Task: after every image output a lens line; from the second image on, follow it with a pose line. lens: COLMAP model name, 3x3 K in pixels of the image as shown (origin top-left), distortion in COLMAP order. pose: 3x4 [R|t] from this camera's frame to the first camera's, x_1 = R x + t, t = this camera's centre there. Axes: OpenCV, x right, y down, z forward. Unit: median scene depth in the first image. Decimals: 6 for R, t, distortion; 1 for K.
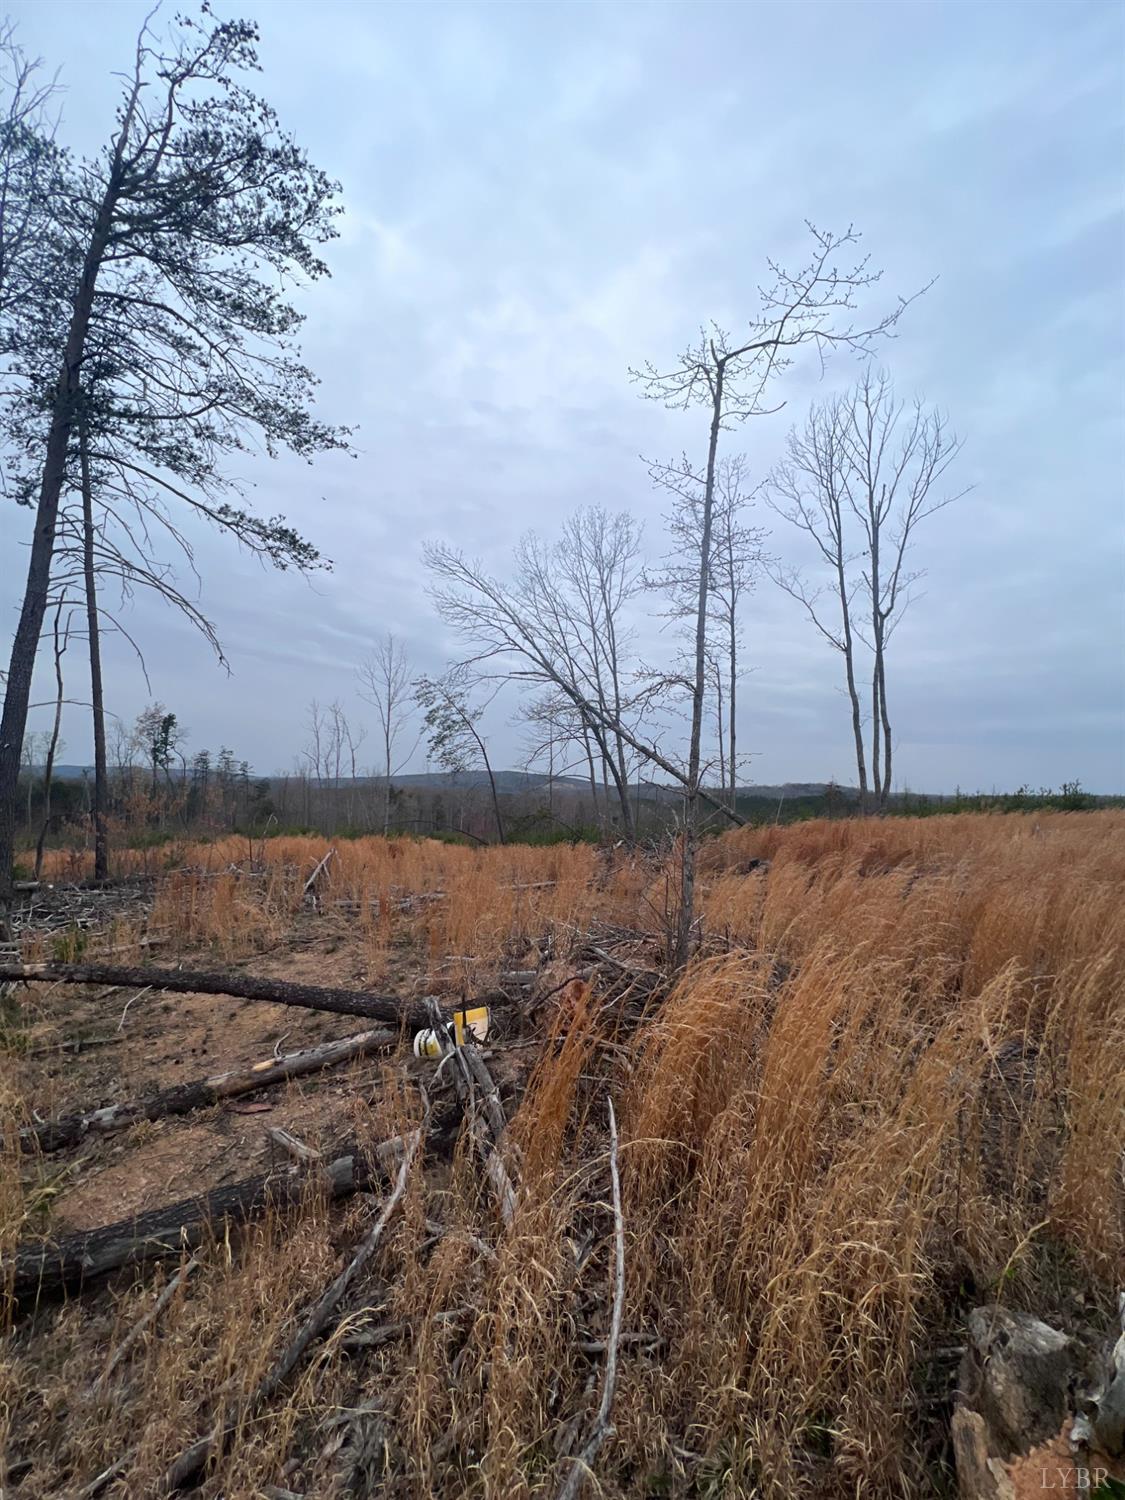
lens RADIAL K [[603.2, 0, 563.2], [0, 603.2, 749.9], [0, 0, 1]] dist [0.009743, 0.000985]
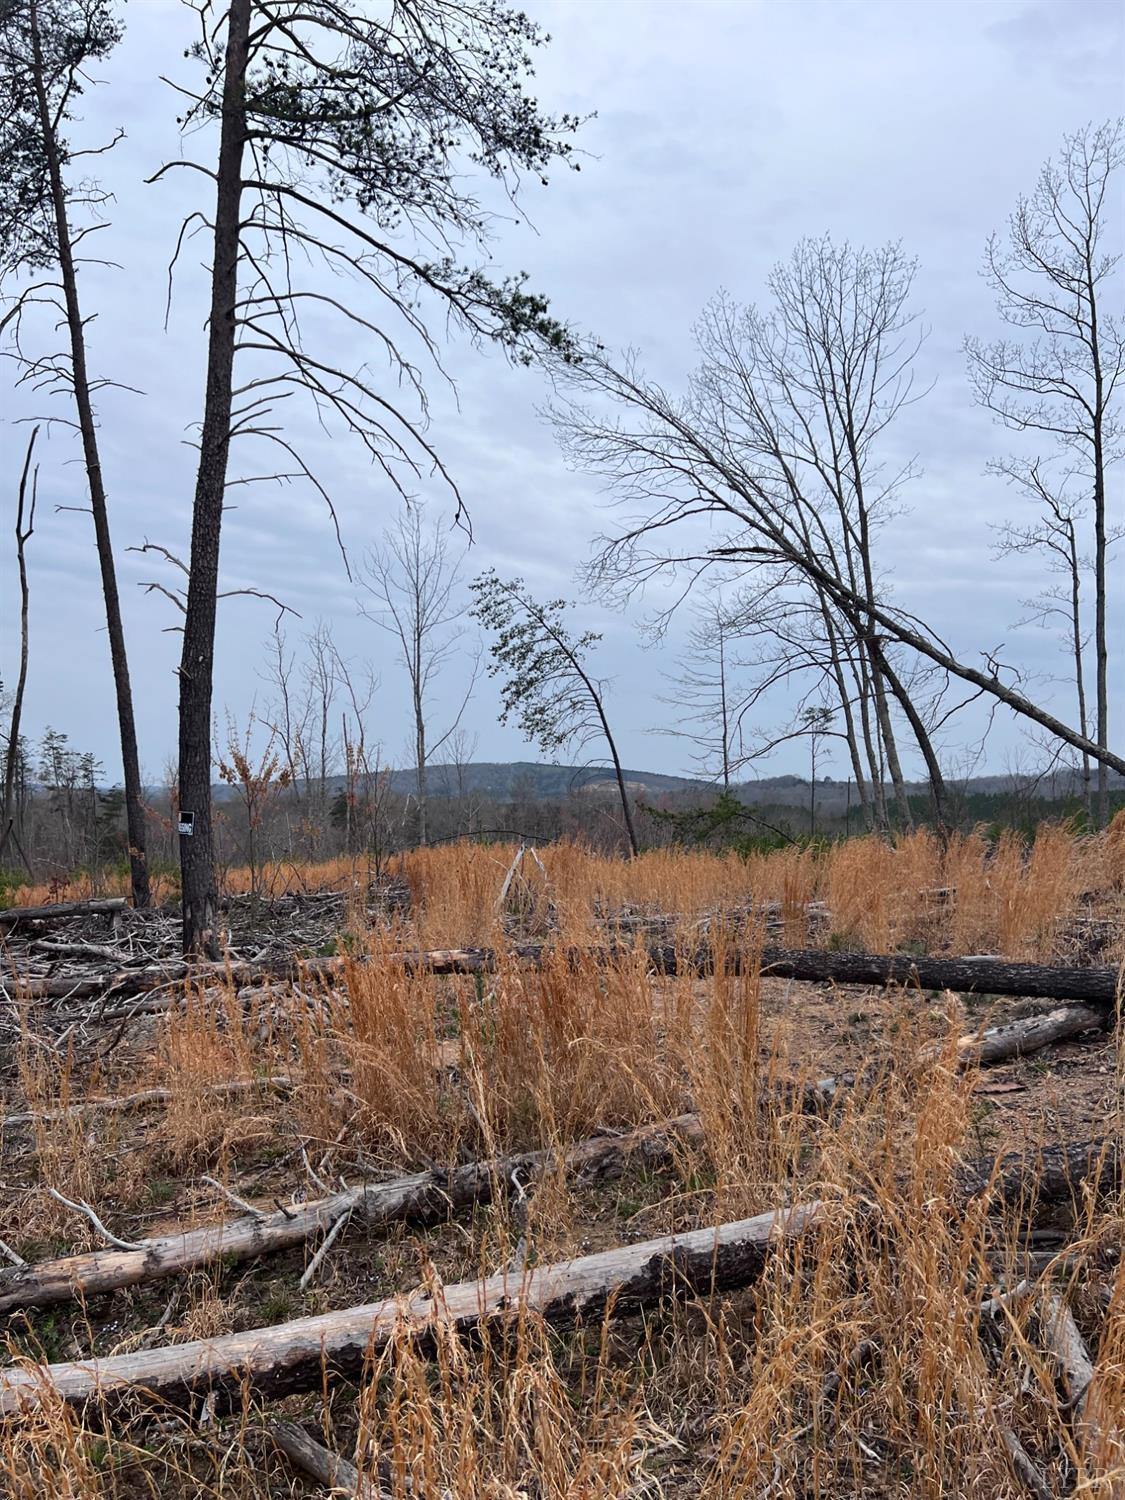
lens RADIAL K [[1130.9, 0, 562.5], [0, 1130.9, 752.1], [0, 0, 1]] dist [0.042661, 0.004489]
pose [[0.997762, -0.032790, -0.058266, -0.148441], [0.034352, 0.999071, 0.026016, 0.023529], [0.057359, -0.027960, 0.997962, -0.056187]]
